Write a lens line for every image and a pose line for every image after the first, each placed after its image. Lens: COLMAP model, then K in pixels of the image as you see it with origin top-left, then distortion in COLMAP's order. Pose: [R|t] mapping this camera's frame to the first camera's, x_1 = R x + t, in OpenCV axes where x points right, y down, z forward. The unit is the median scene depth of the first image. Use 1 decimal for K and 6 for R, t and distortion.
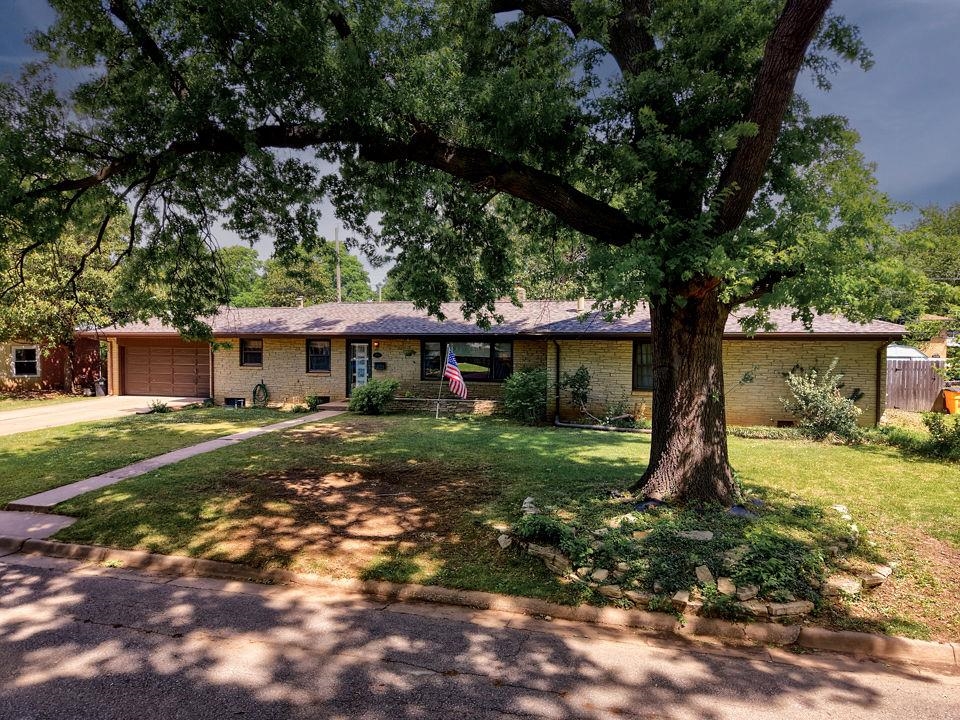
lens RADIAL K [[655.8, 0, 478.7], [0, 655.8, 359.6], [0, 0, 1]] dist [0.022434, -0.002556]
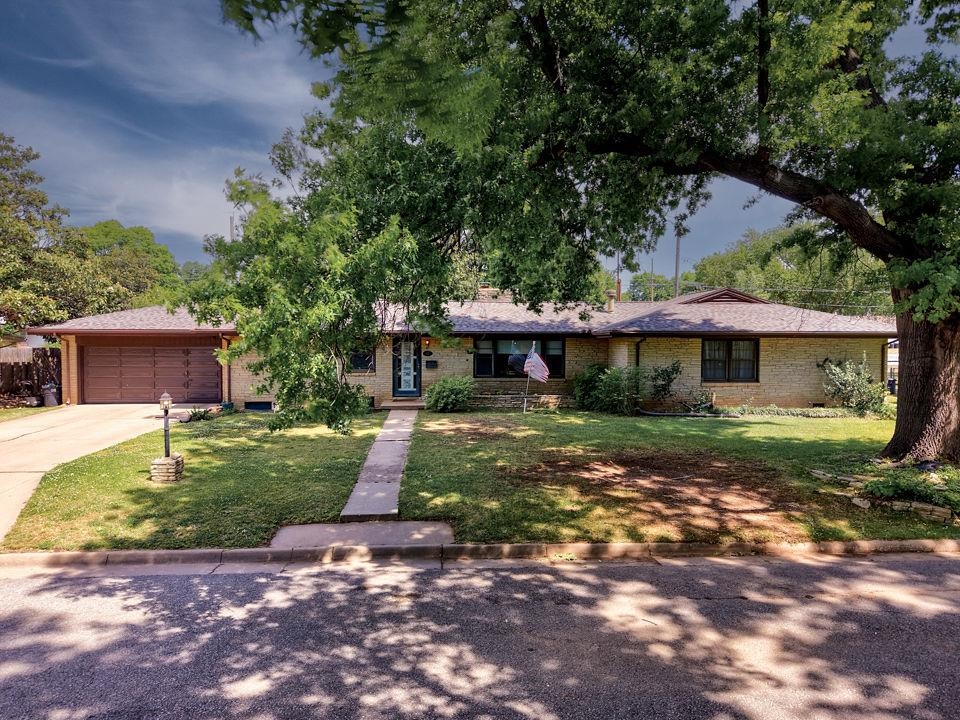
lens RADIAL K [[655.8, 0, 475.8], [0, 655.8, 358.9], [0, 0, 1]] dist [0.022434, -0.002556]
pose [[0.937979, -0.010257, 0.346542, -0.569305], [0.010734, 0.999942, 0.000543, 0.002442], [-0.346527, 0.003210, 0.938034, 0.059557]]
